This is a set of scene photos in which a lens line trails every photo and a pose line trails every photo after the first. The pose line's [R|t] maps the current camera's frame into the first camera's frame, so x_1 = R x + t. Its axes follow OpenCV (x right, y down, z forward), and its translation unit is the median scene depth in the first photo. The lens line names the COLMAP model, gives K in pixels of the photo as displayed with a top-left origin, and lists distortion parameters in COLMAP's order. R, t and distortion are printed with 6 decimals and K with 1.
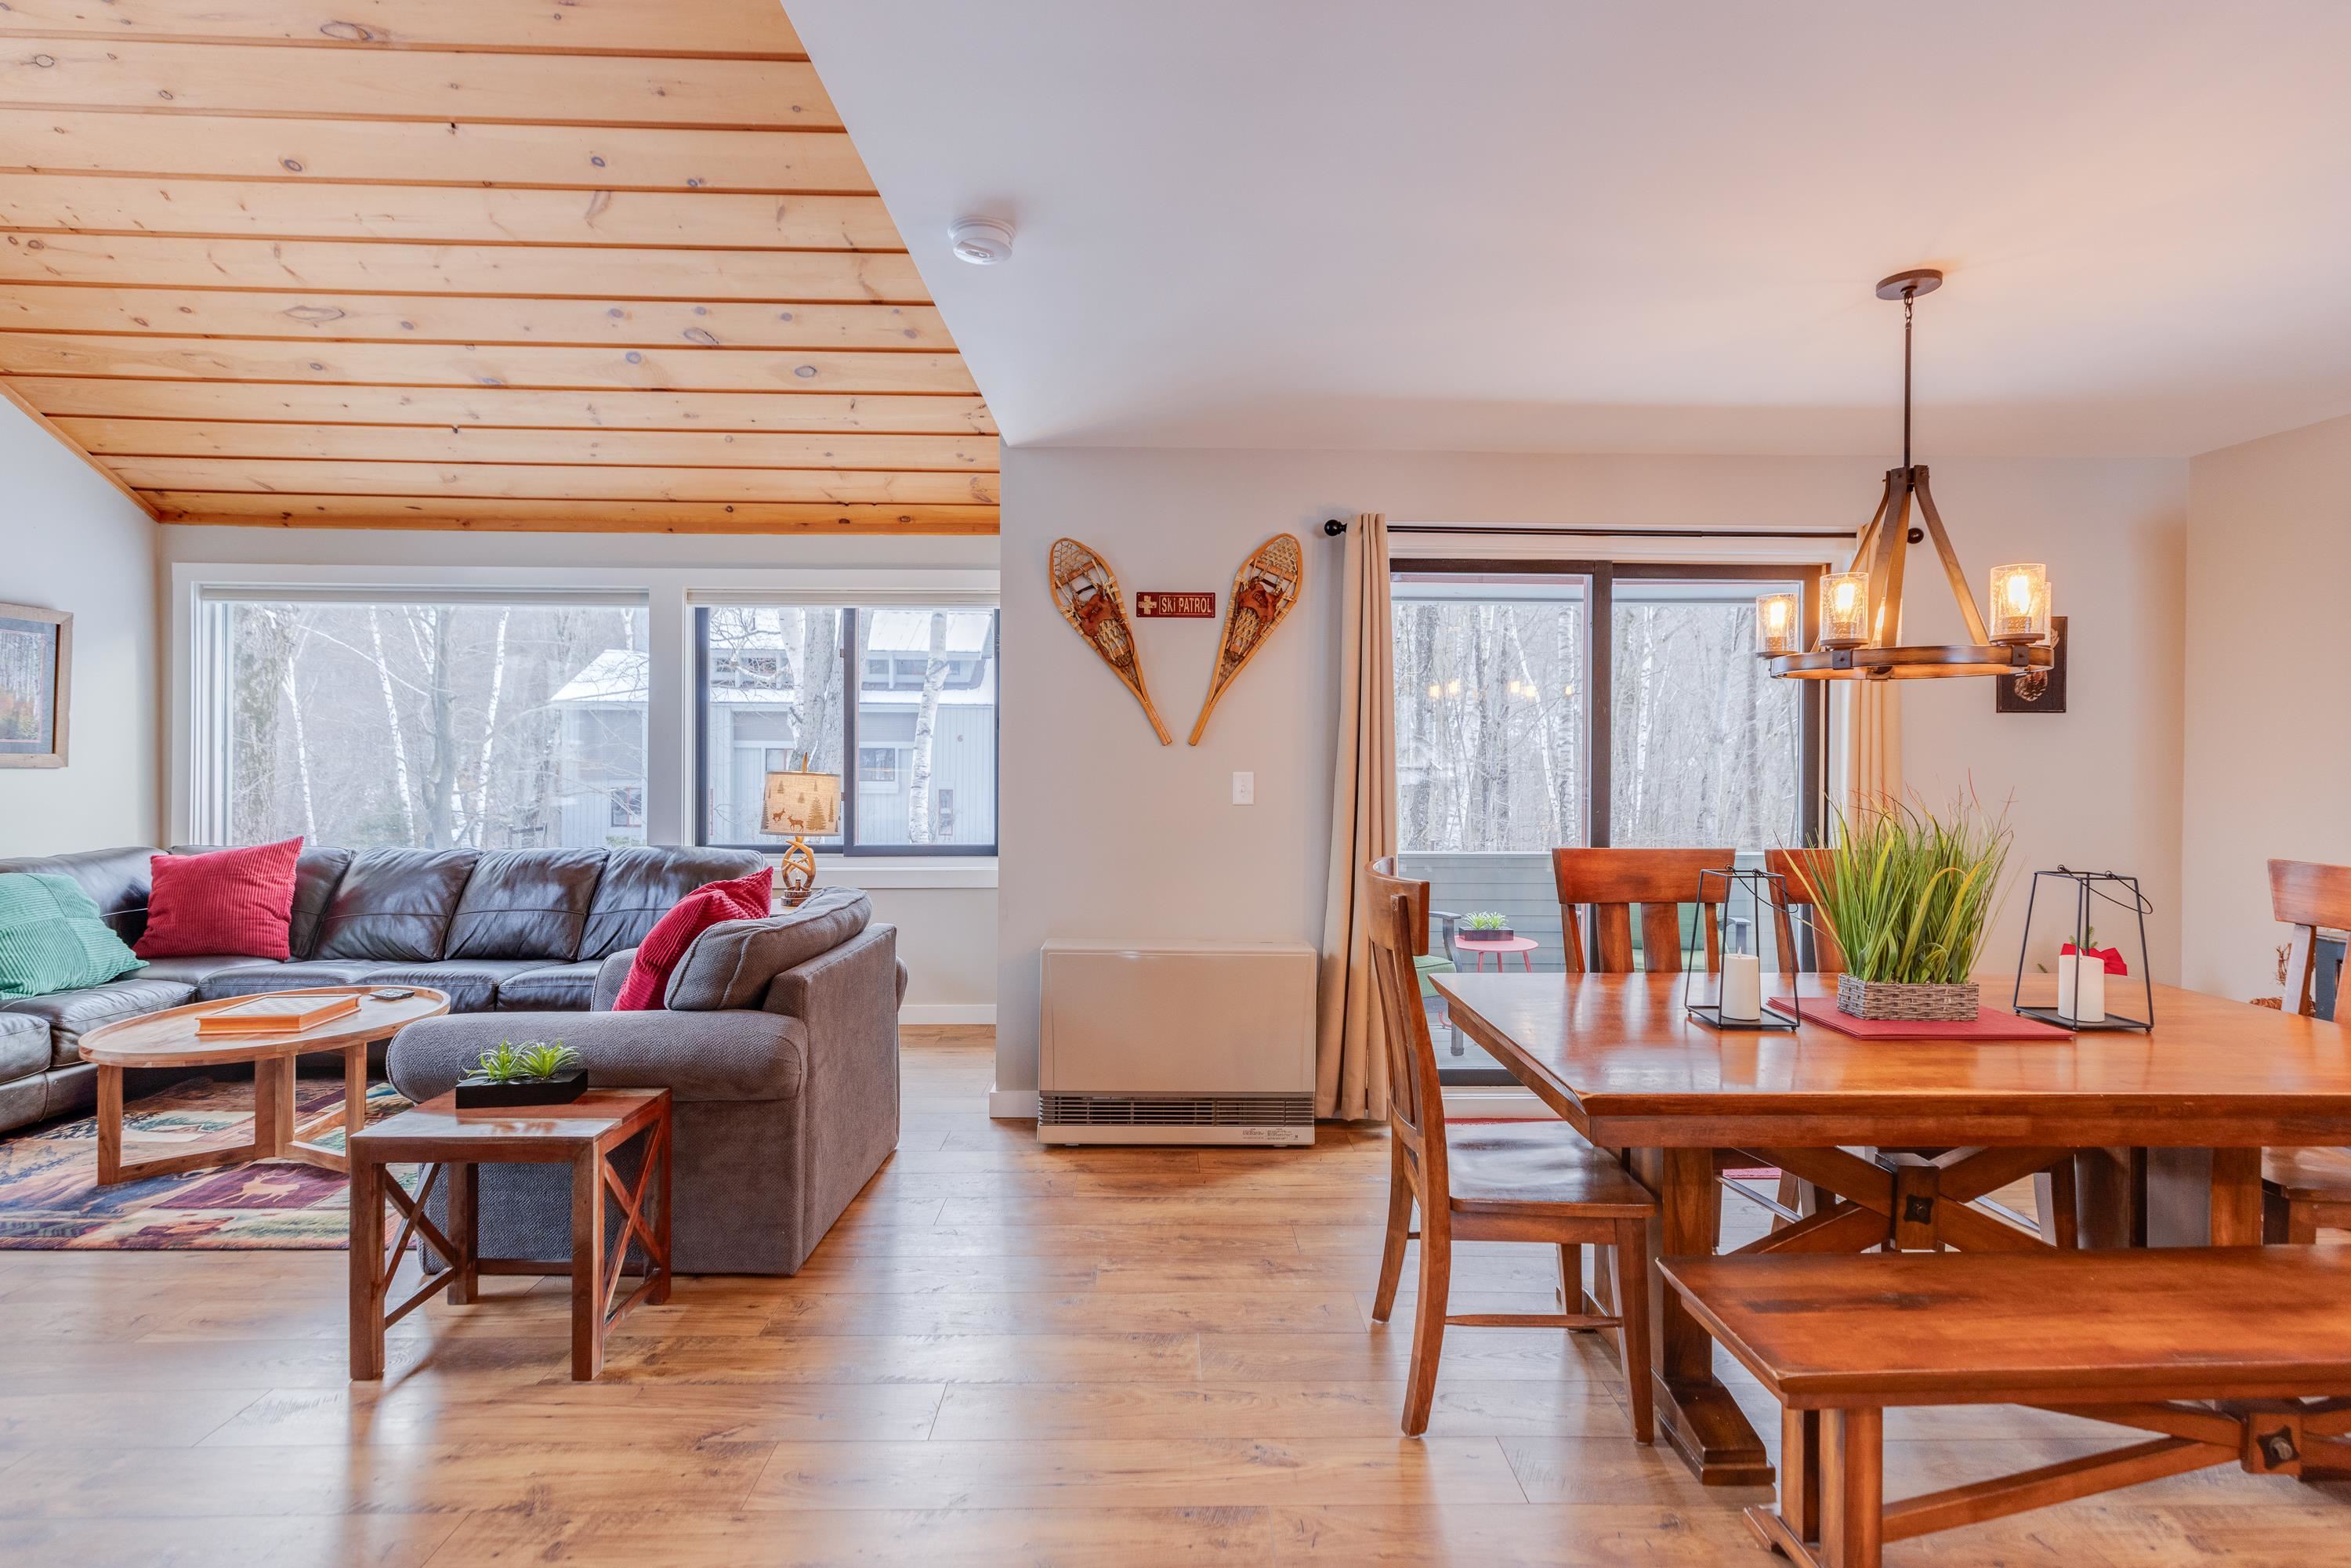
lens RADIAL K [[1104.1, 0, 1179.2], [0, 1104.1, 751.0], [0, 0, 1]] dist [-0.001152, 0.000164]
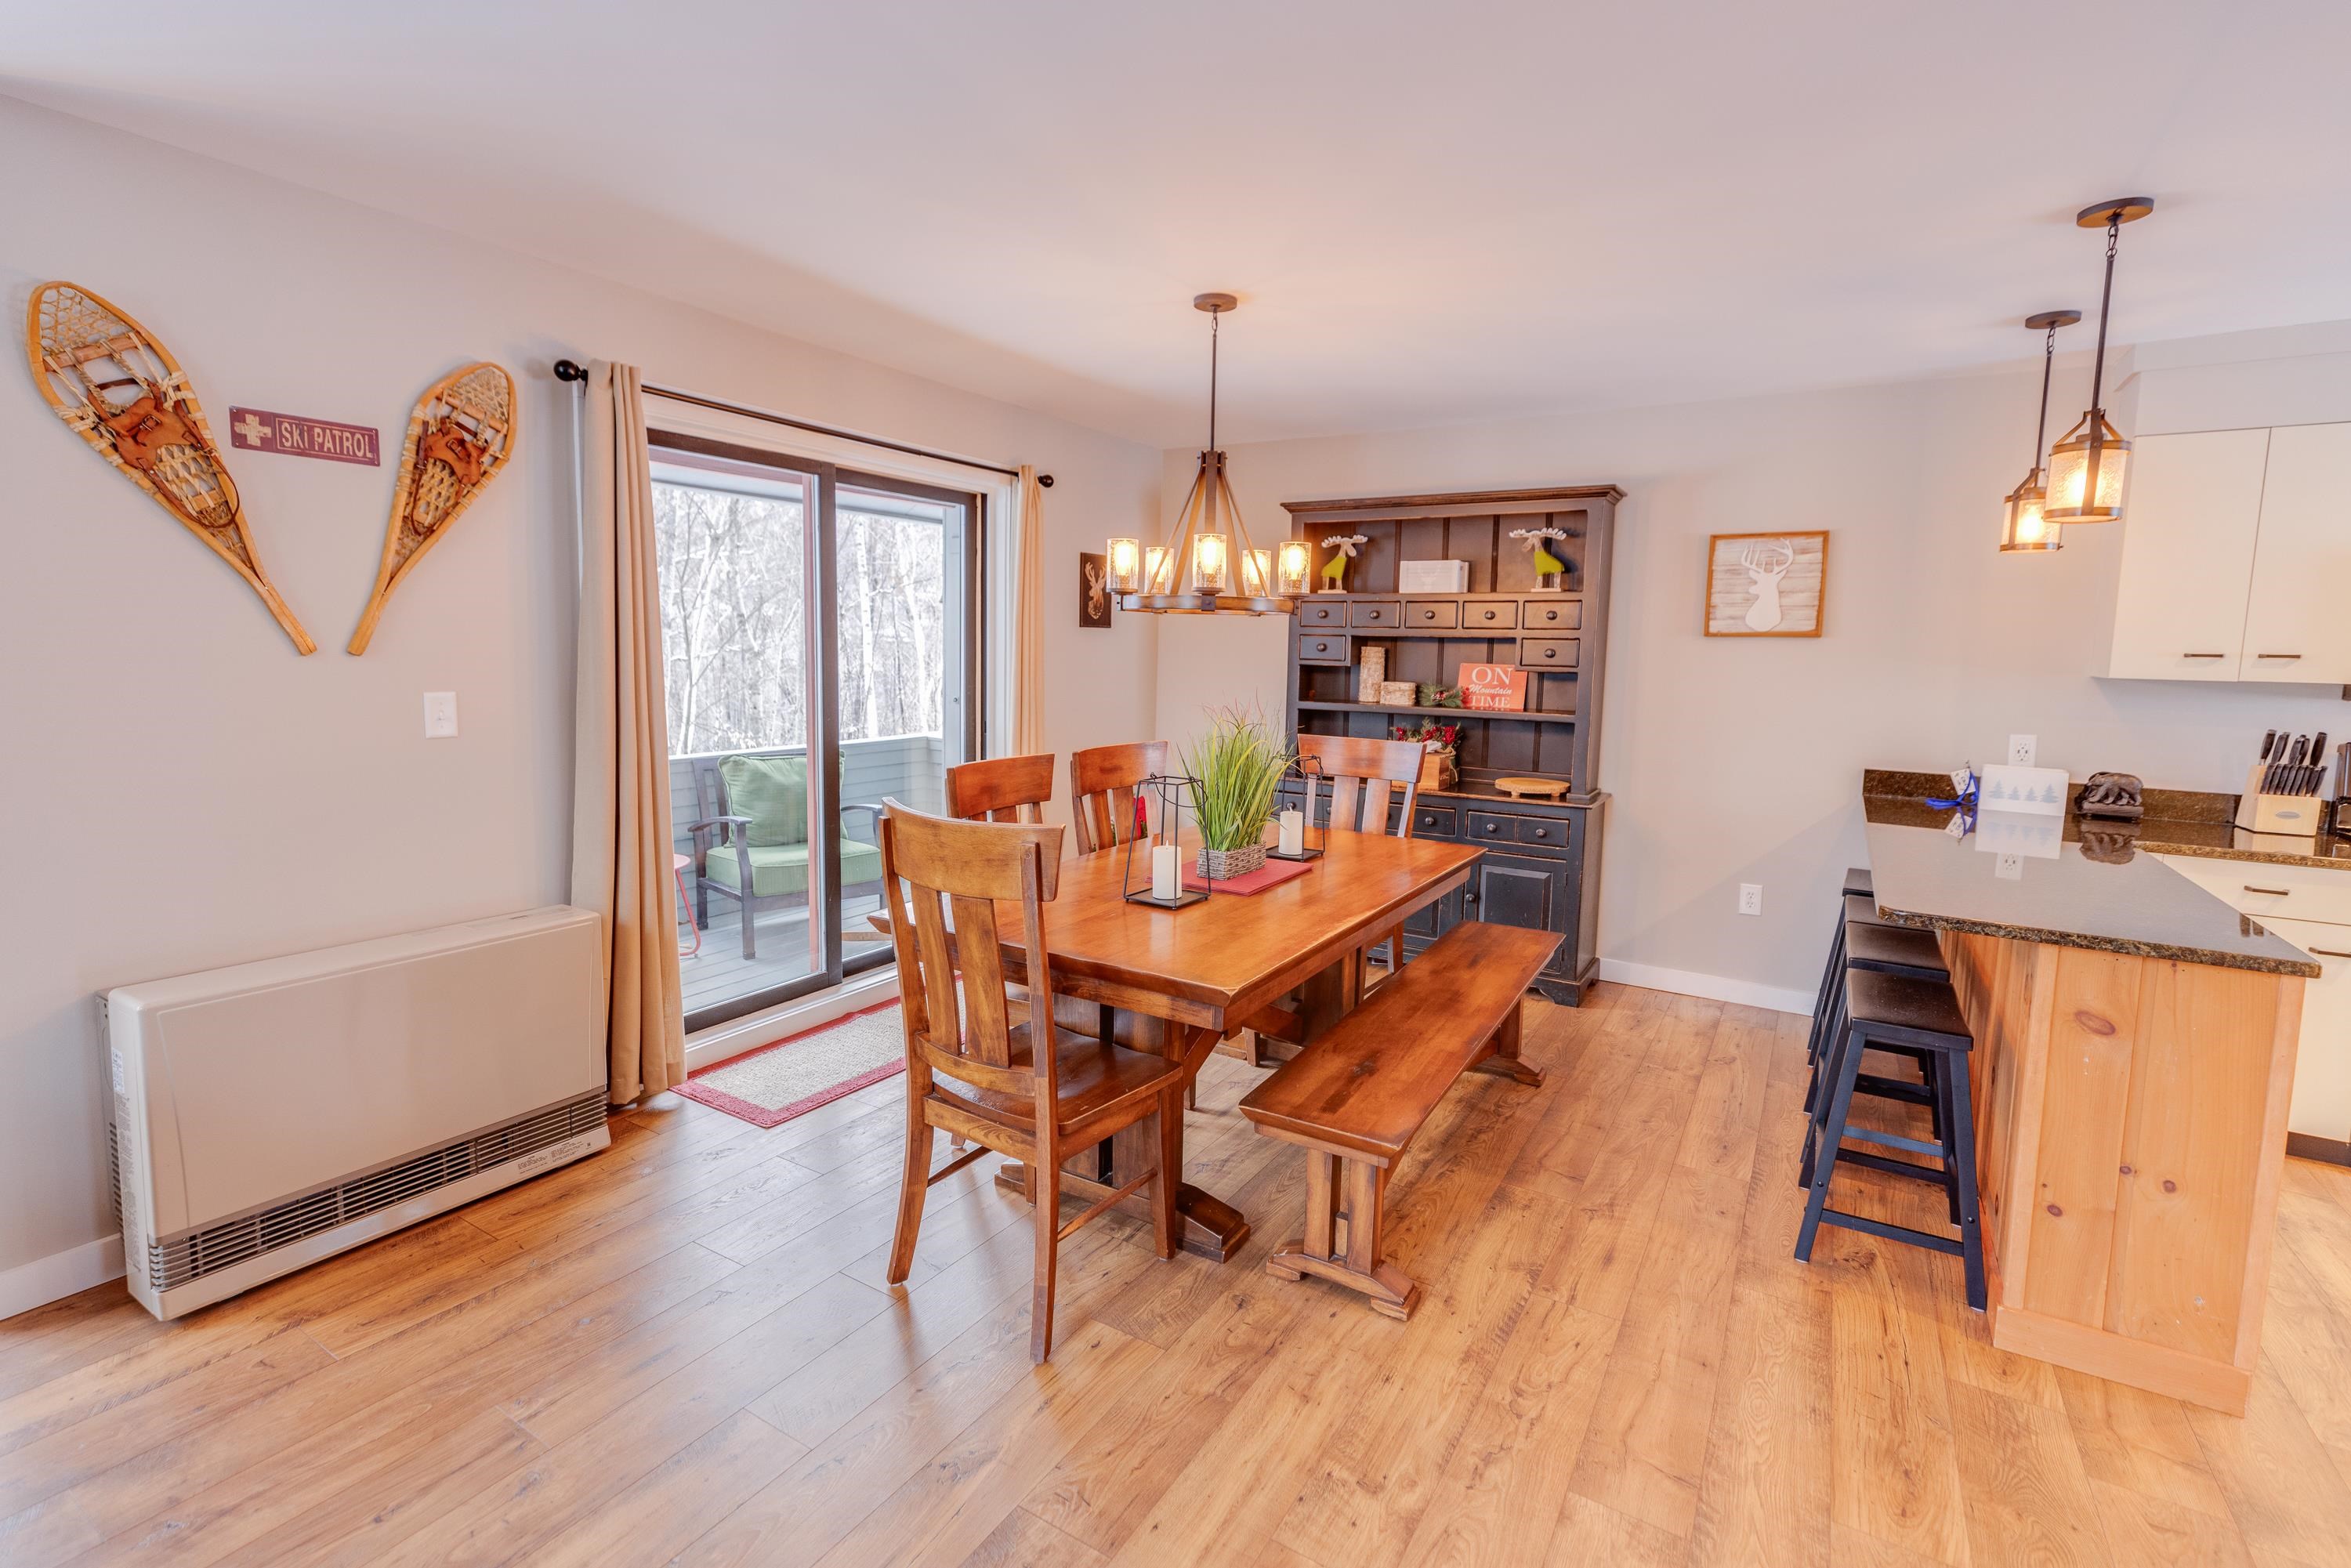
lens RADIAL K [[1075.4, 0, 1187.2], [0, 1075.4, 756.1], [0, 0, 1]] dist [0.014766, 0.000409]
pose [[0.538295, -0.082694, 0.838690, -0.278095], [-0.019283, 0.993705, 0.110354, -0.027252], [-0.842536, -0.075575, 0.533312, 0.212774]]
